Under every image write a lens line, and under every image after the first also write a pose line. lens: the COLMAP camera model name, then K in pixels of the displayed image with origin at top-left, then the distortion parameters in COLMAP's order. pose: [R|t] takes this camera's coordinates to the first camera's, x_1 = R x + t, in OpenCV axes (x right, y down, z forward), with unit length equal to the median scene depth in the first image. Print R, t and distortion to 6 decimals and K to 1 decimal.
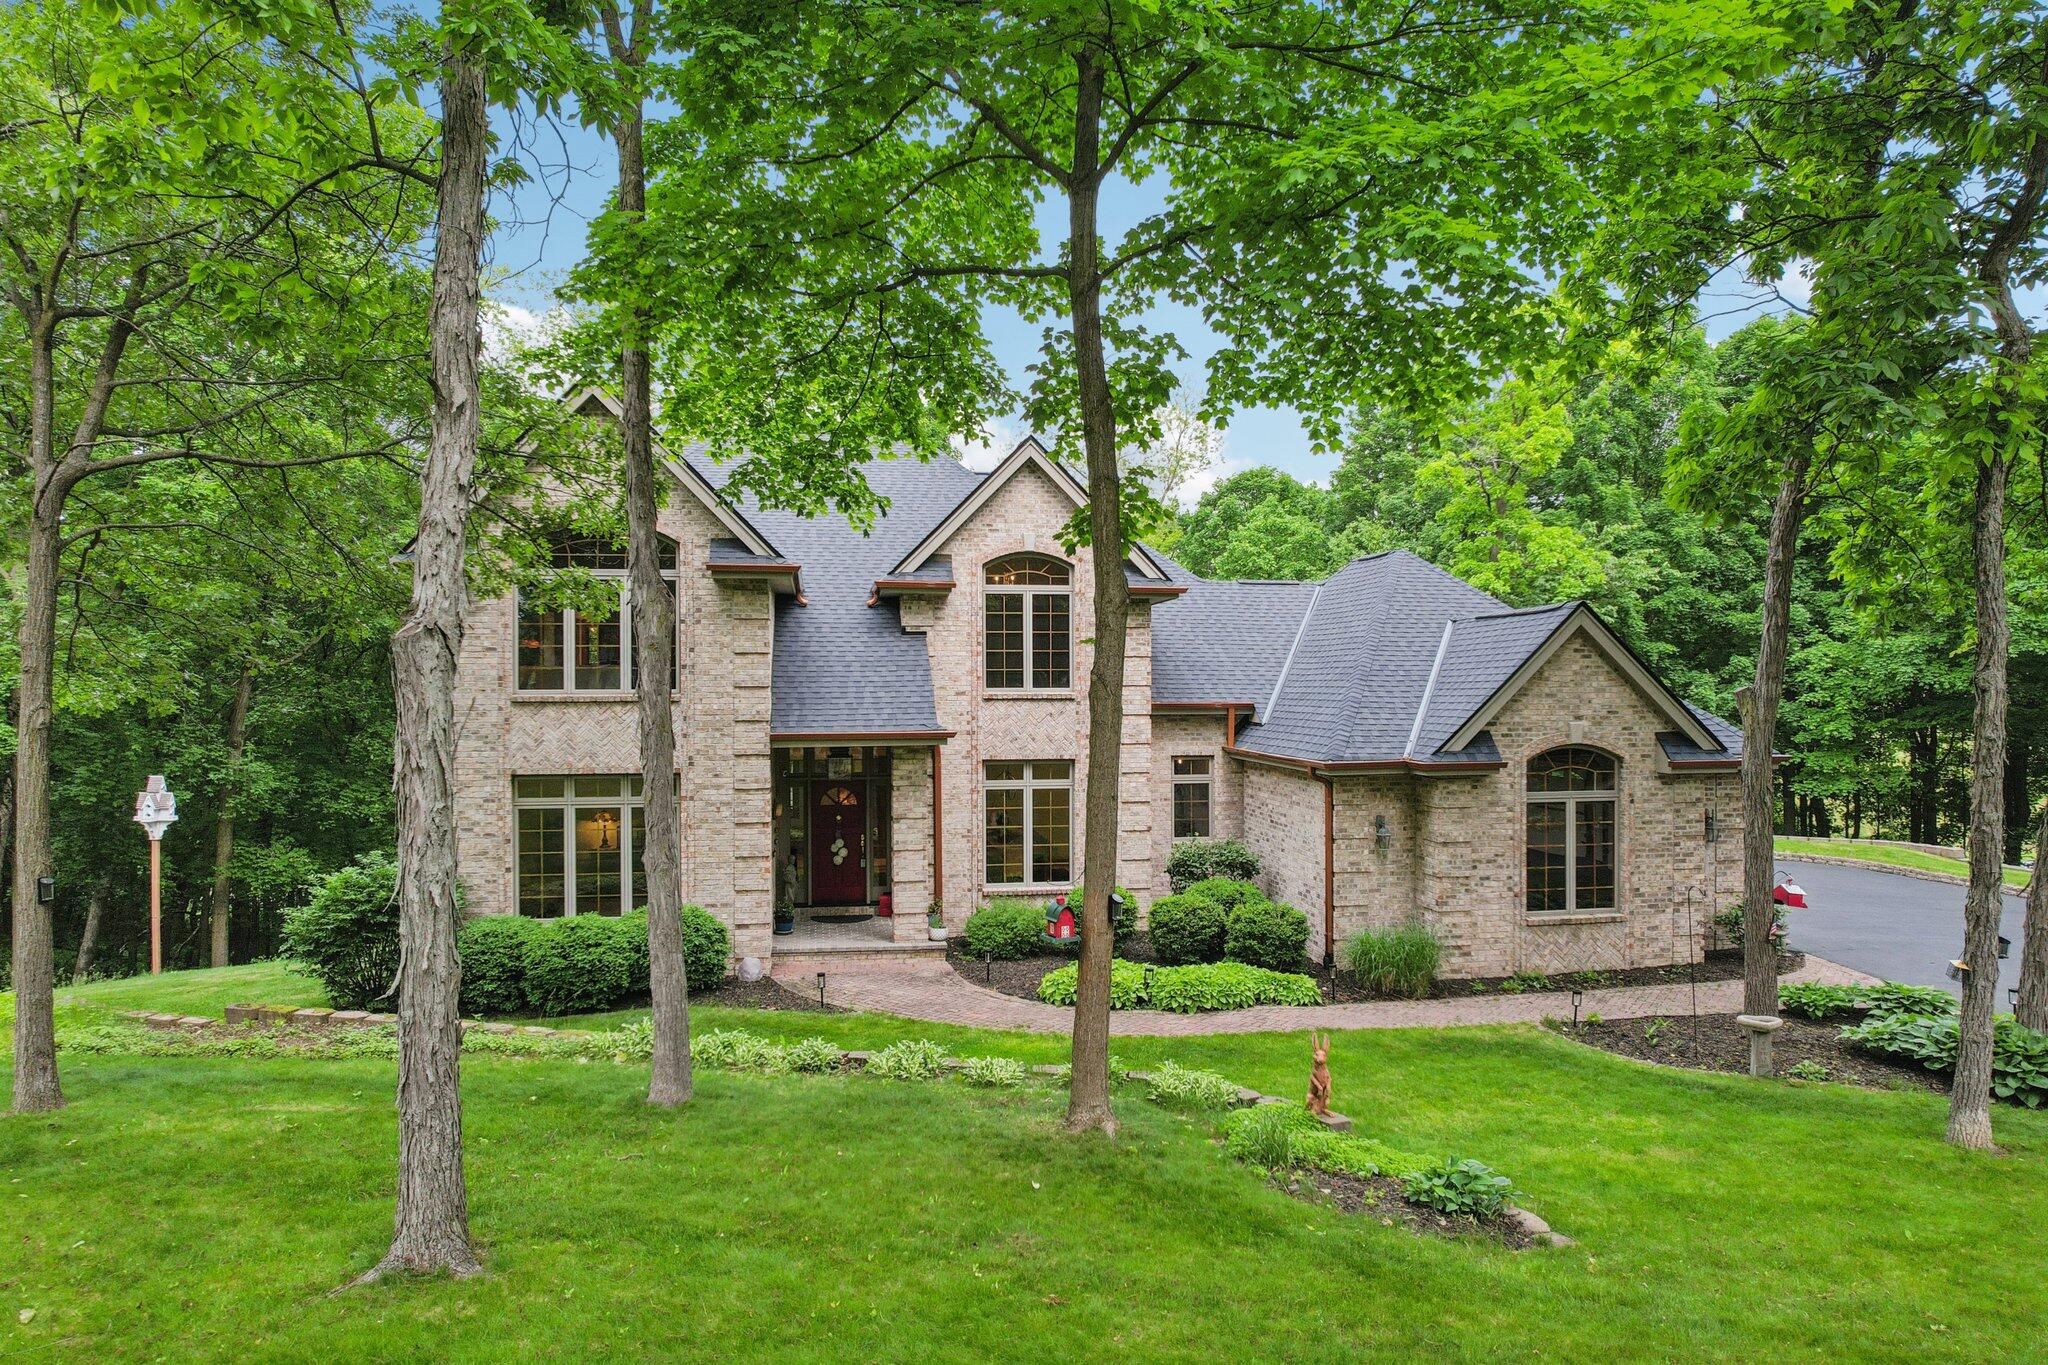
lens RADIAL K [[1287.0, 0, 1021.9], [0, 1287.0, 682.4], [0, 0, 1]] dist [-0.021552, 0.002210]
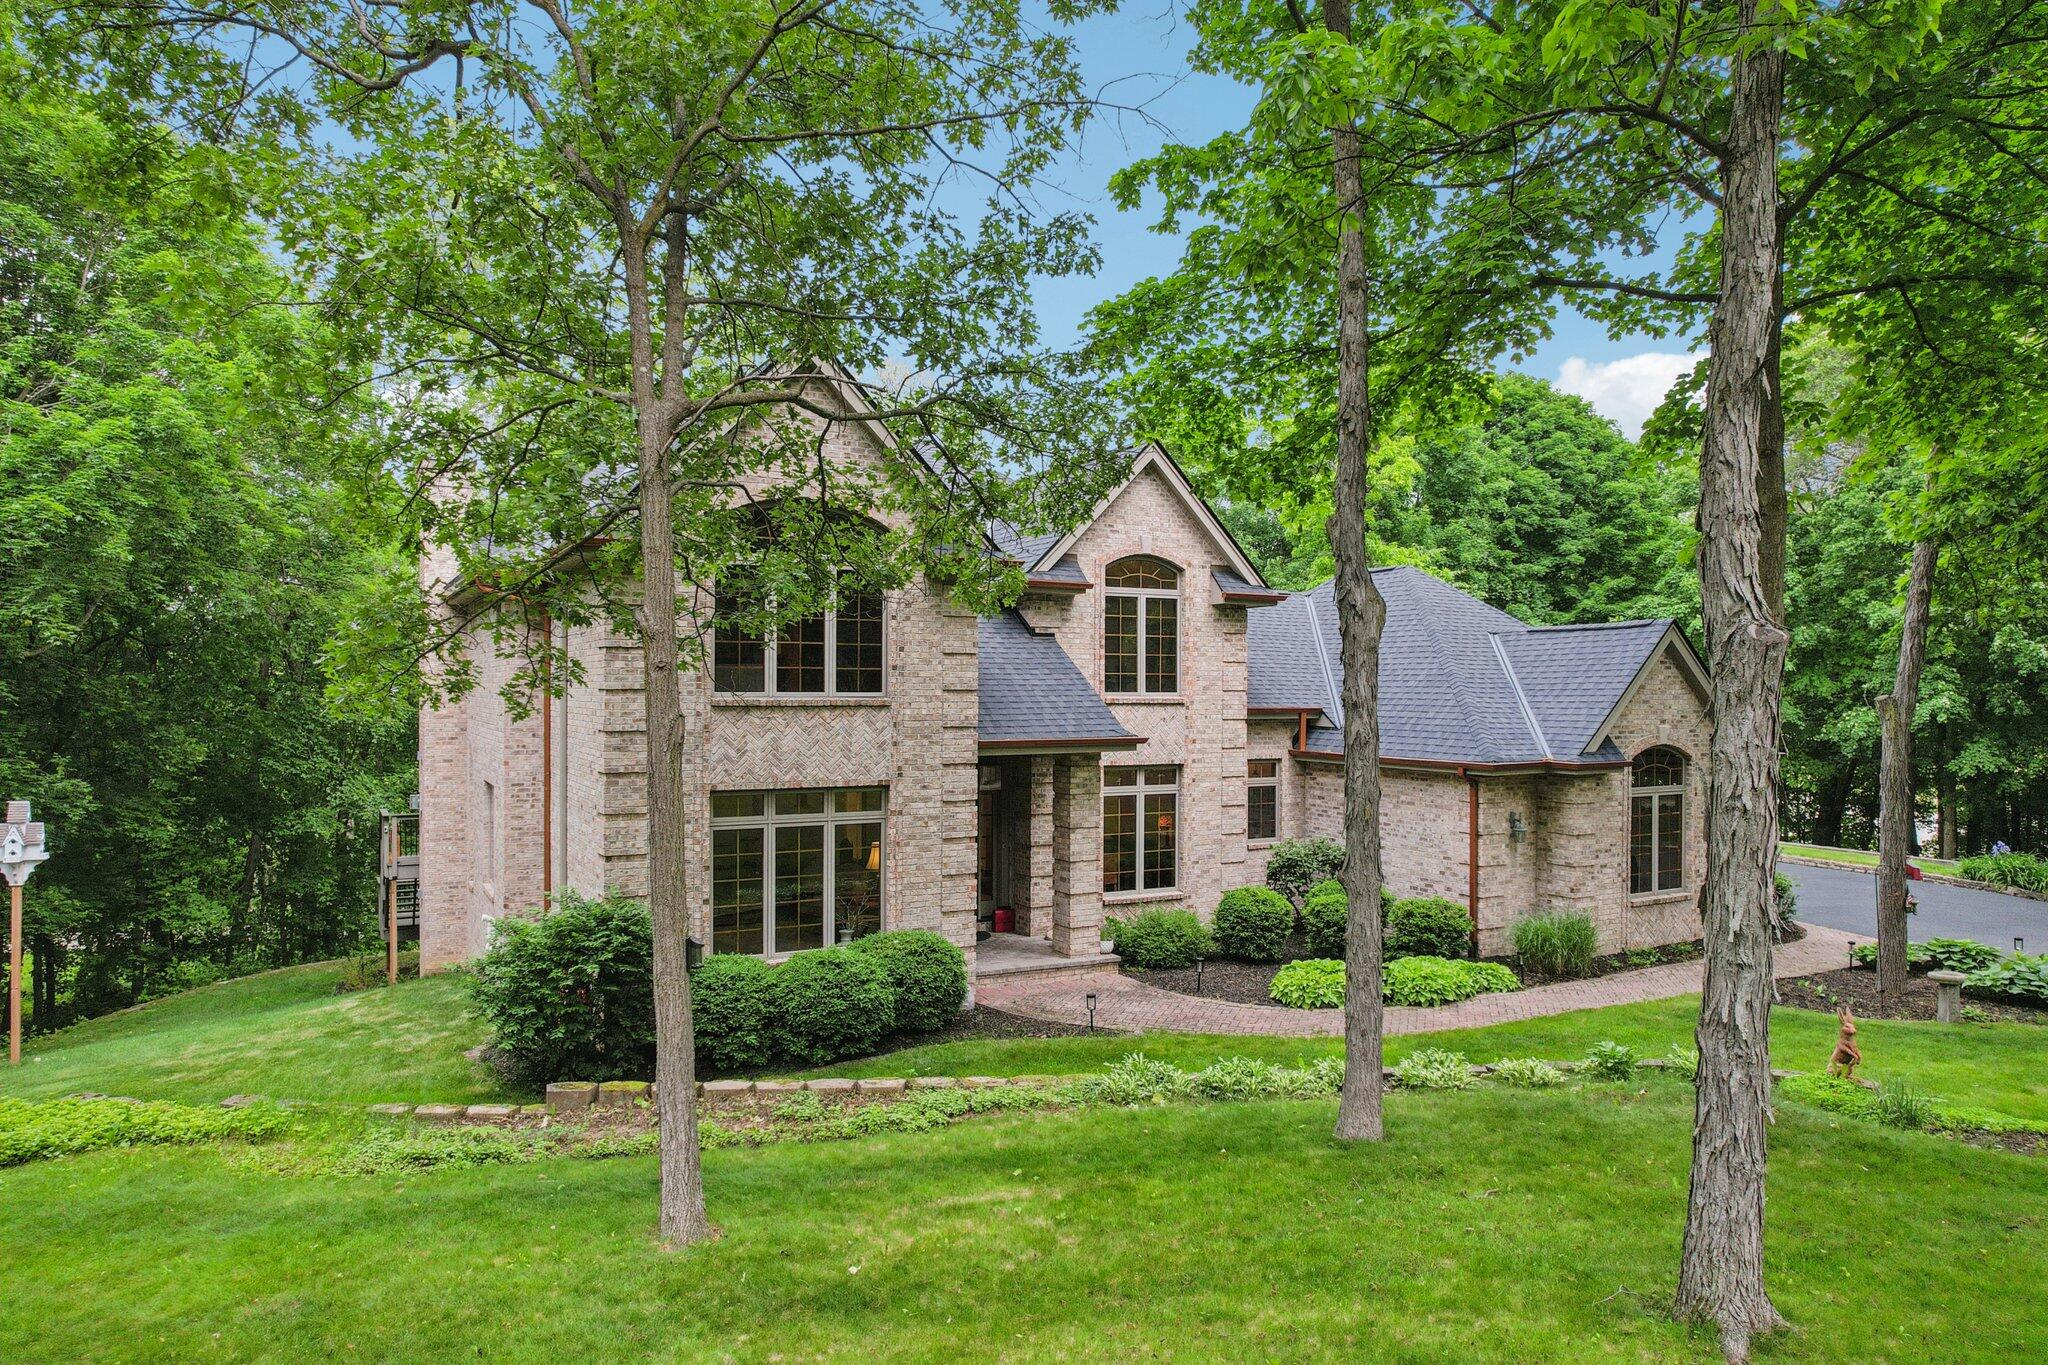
lens RADIAL K [[1287.0, 0, 1025.5], [0, 1287.0, 683.9], [0, 0, 1]] dist [-0.021552, 0.002210]
pose [[0.943392, 0.007873, 0.331586, -0.474622], [-0.007830, 0.999968, -0.001465, -0.000076], [-0.331587, -0.001214, 0.943424, 0.114998]]
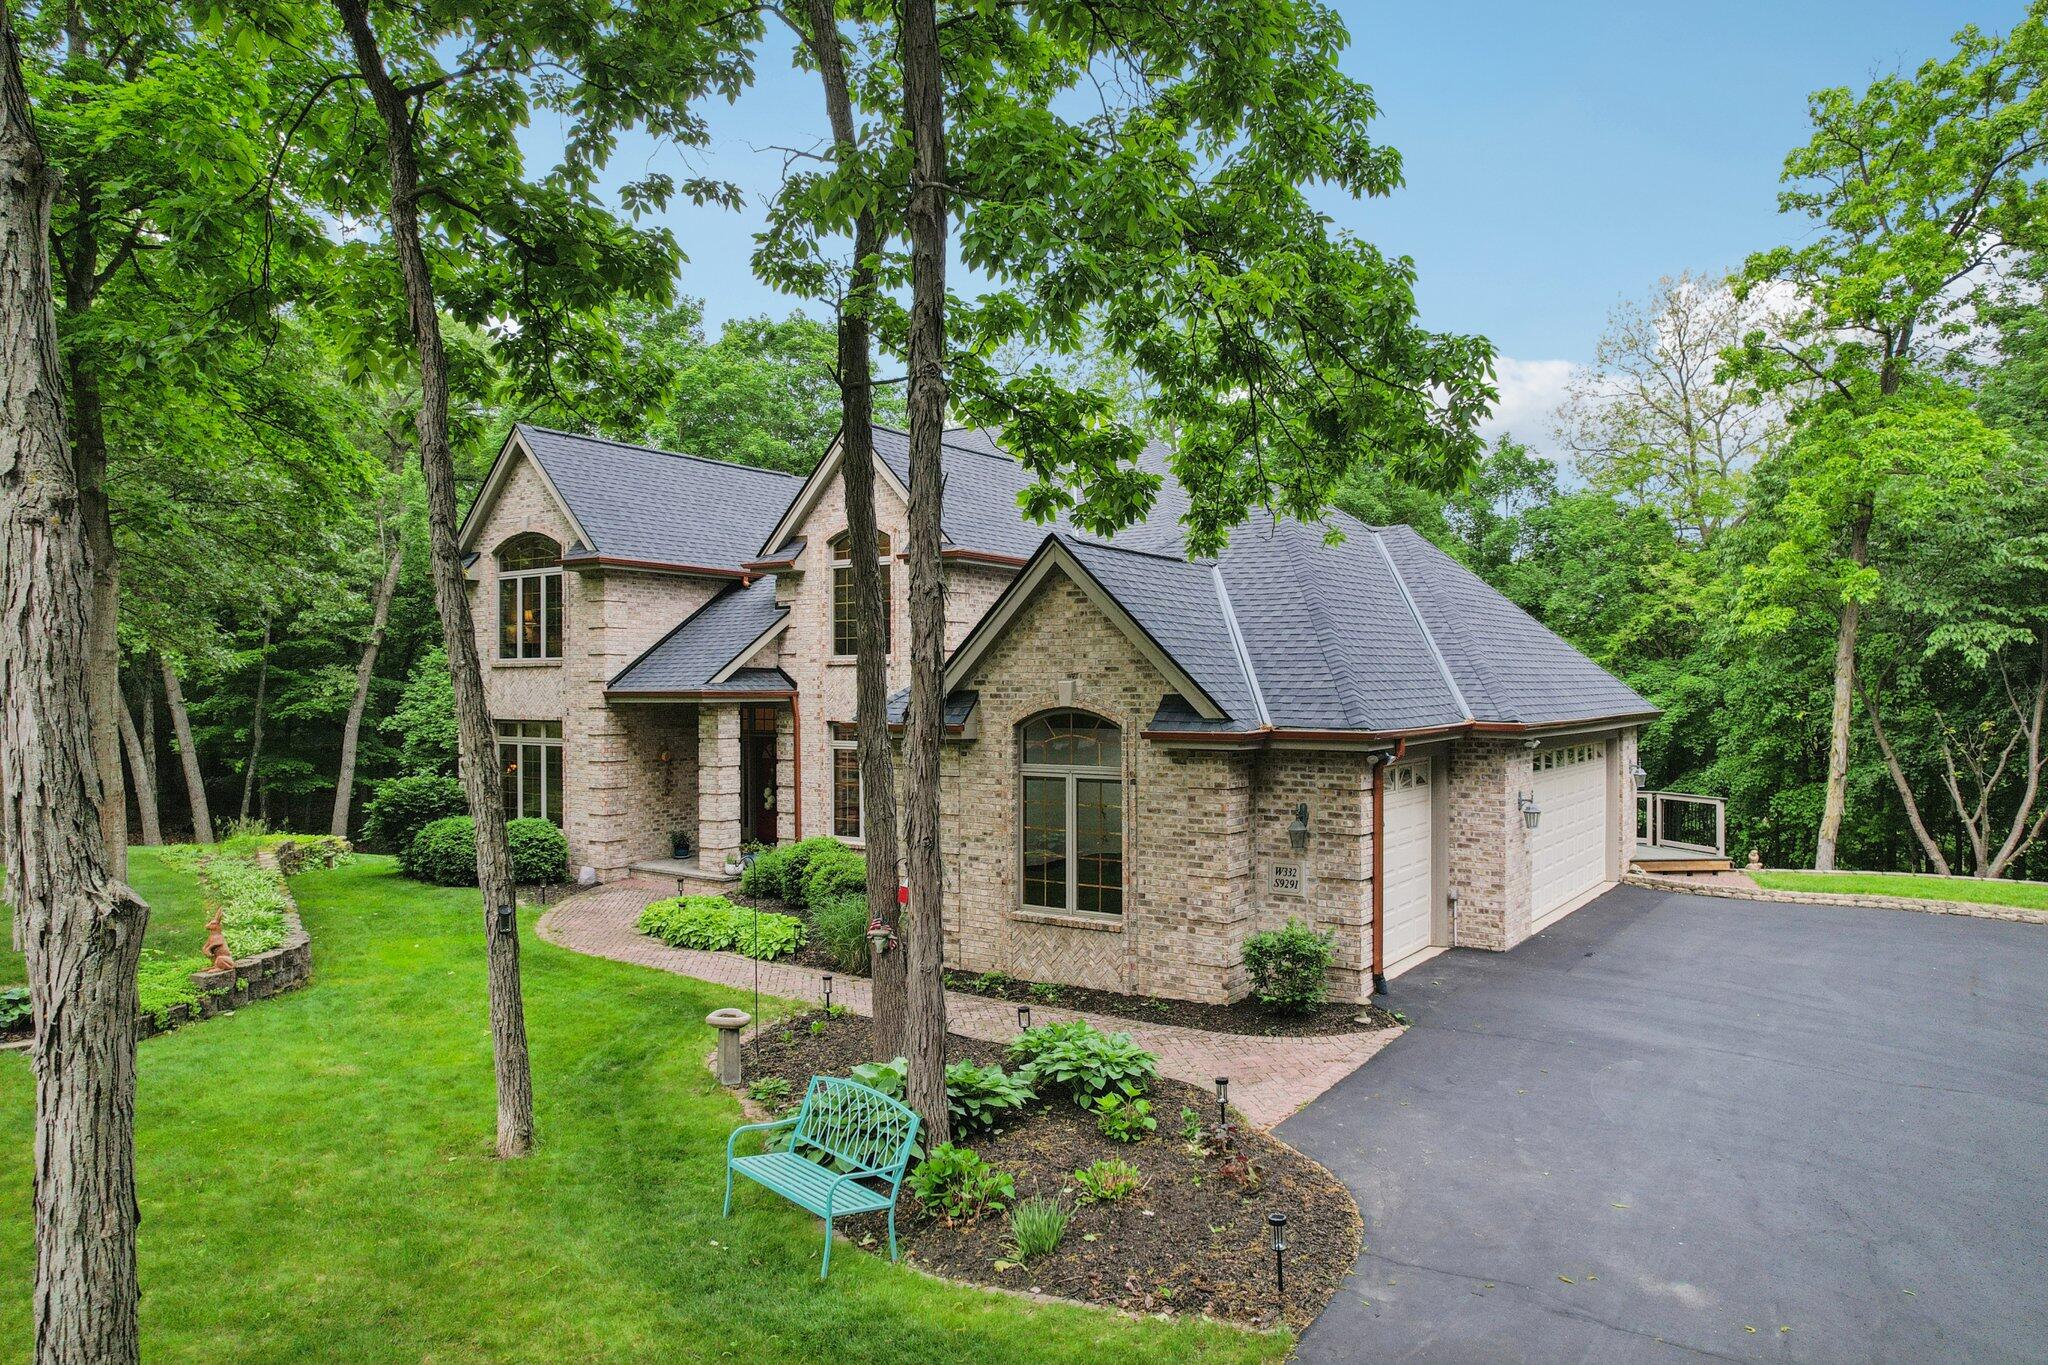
lens RADIAL K [[1287.0, 0, 1023.1], [0, 1287.0, 686.4], [0, 0, 1]] dist [-0.021552, 0.002210]
pose [[0.718616, 0.001996, -0.695404, 0.976992], [-0.000838, 0.999998, 0.002004, 0.032763], [0.695407, -0.000857, 0.718616, 0.385692]]
